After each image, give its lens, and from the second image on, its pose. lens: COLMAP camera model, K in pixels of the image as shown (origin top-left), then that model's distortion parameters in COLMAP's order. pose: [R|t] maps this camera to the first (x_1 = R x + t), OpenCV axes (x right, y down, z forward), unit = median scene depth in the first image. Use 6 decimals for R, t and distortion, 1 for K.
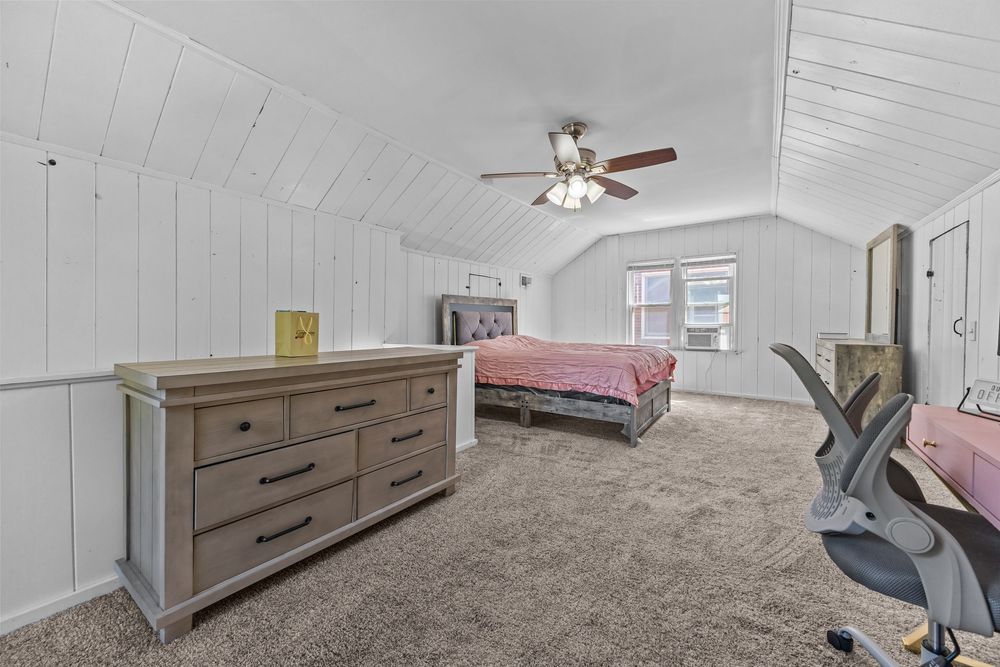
lens RADIAL K [[395.6, 0, 497.3], [0, 395.6, 327.1], [0, 0, 1]] dist [0.011461, -0.000612]
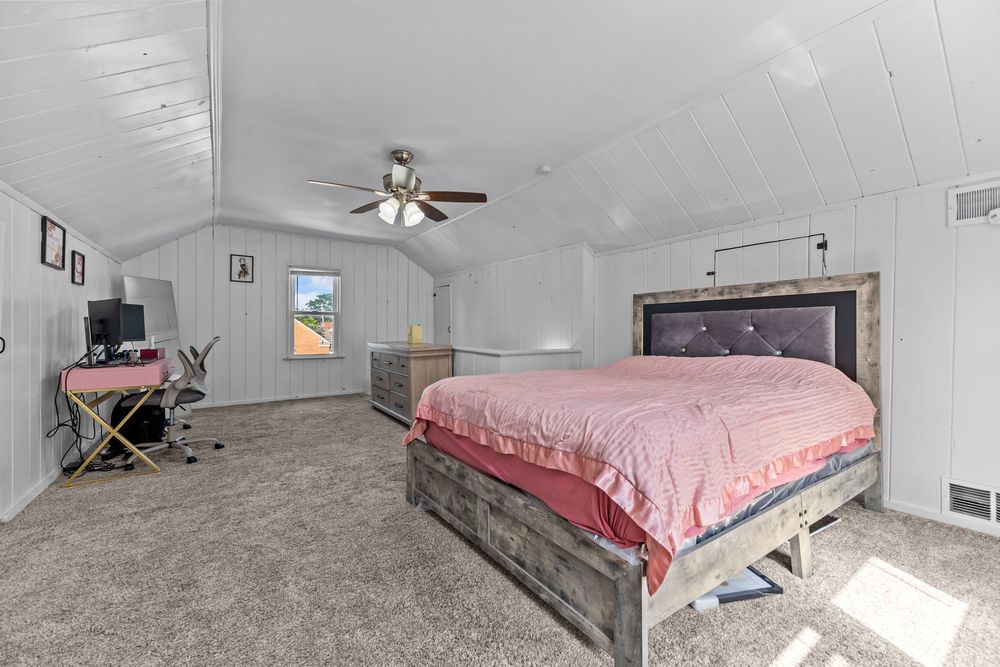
lens RADIAL K [[395.6, 0, 497.4], [0, 395.6, 330.3], [0, 0, 1]] dist [0.011461, -0.000612]
pose [[-0.350008, 0.000786, -0.936746, 0.563097], [-0.015012, 0.999867, 0.006448, -0.009155], [0.936627, 0.016319, -0.349949, 0.814435]]
